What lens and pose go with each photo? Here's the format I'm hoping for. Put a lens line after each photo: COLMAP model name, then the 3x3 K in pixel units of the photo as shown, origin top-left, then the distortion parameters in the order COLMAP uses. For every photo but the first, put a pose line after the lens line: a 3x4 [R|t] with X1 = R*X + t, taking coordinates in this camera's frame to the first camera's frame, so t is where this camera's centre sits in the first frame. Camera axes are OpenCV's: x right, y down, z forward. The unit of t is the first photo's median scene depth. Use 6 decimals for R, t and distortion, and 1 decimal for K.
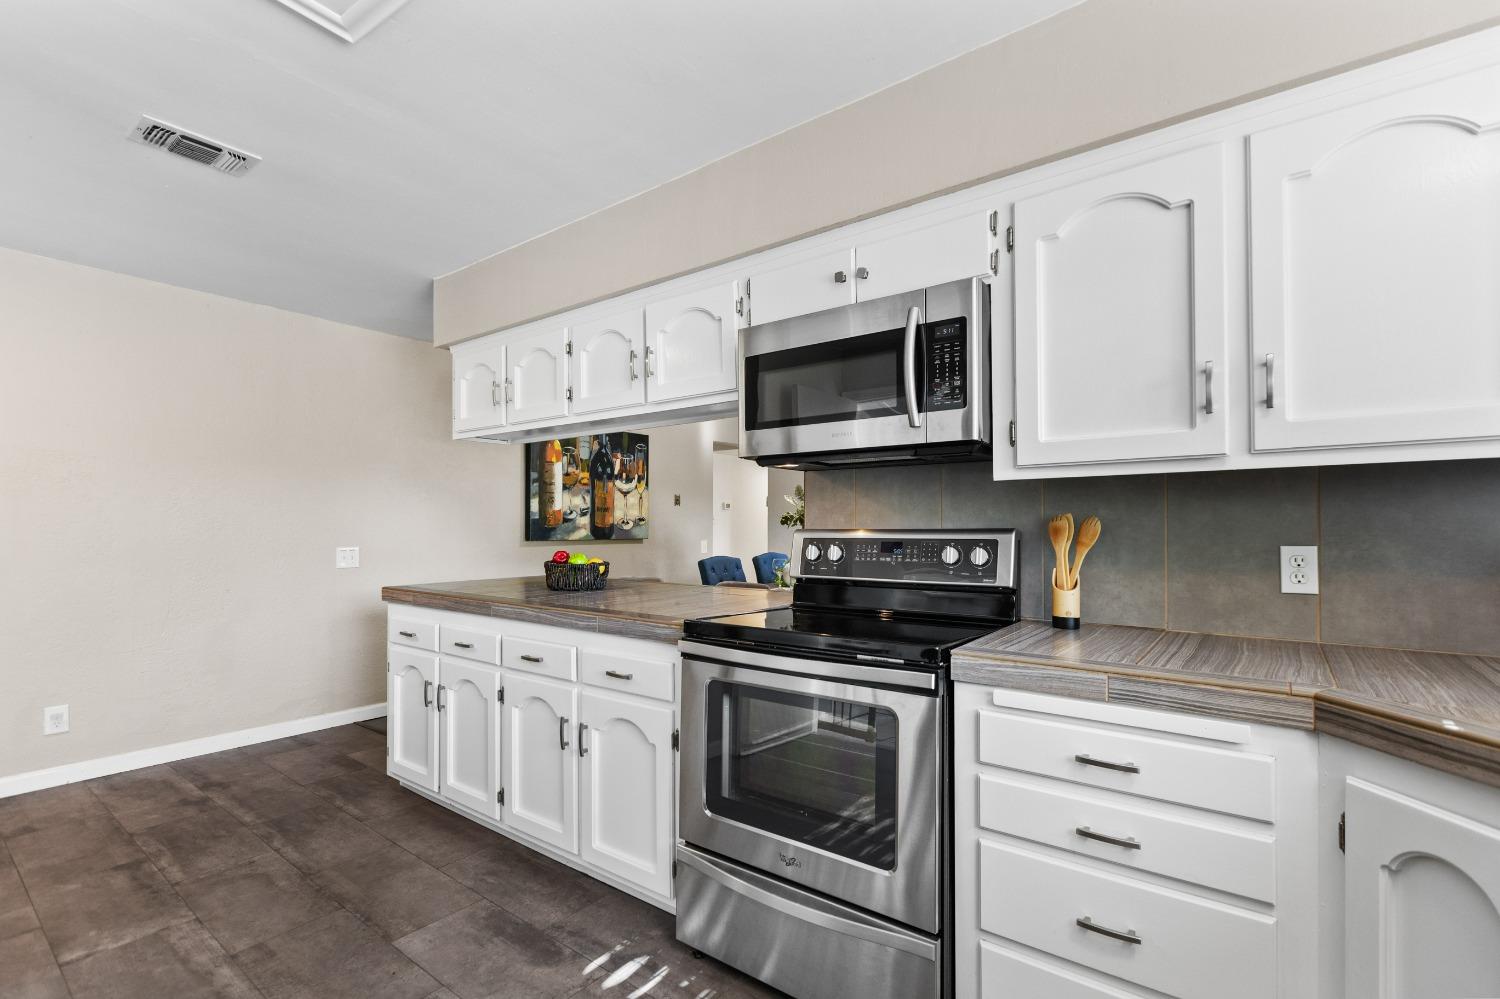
lens RADIAL K [[683.1, 0, 752.0], [0, 683.1, 518.6], [0, 0, 1]] dist [0.000291, -0.000095]
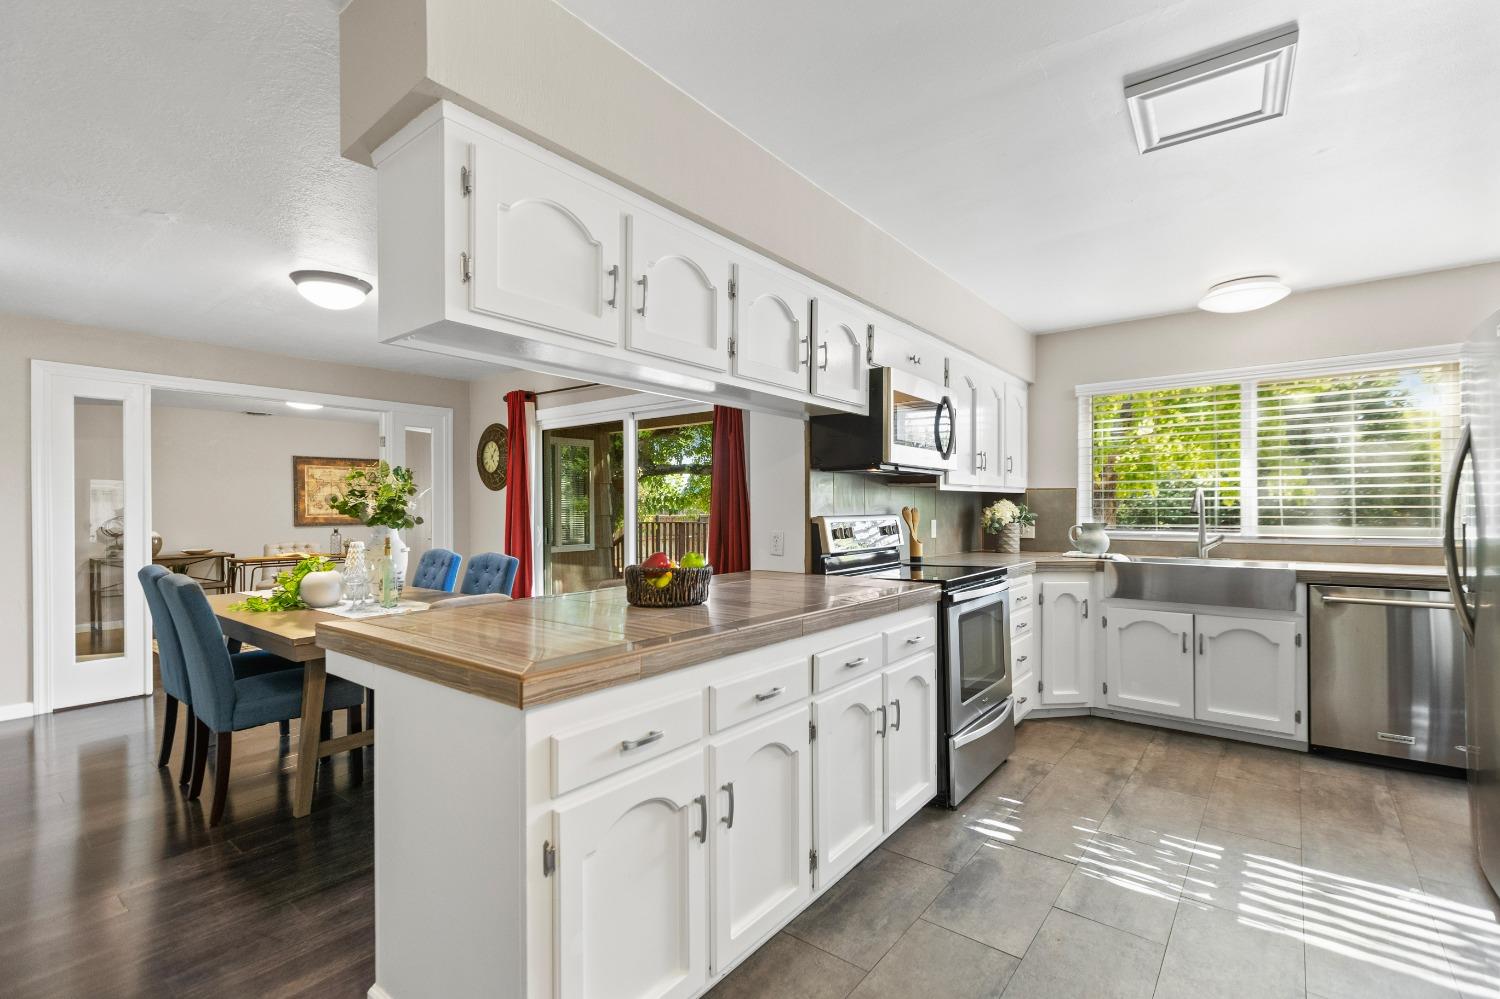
lens RADIAL K [[683.1, 0, 752.0], [0, 683.1, 518.6], [0, 0, 1]] dist [0.000291, -0.000095]
pose [[-0.008995, -0.005760, 0.999943, -1.243438], [-0.022354, 0.999735, 0.005558, 0.018166], [-0.999710, -0.022303, -0.009121, 1.186197]]
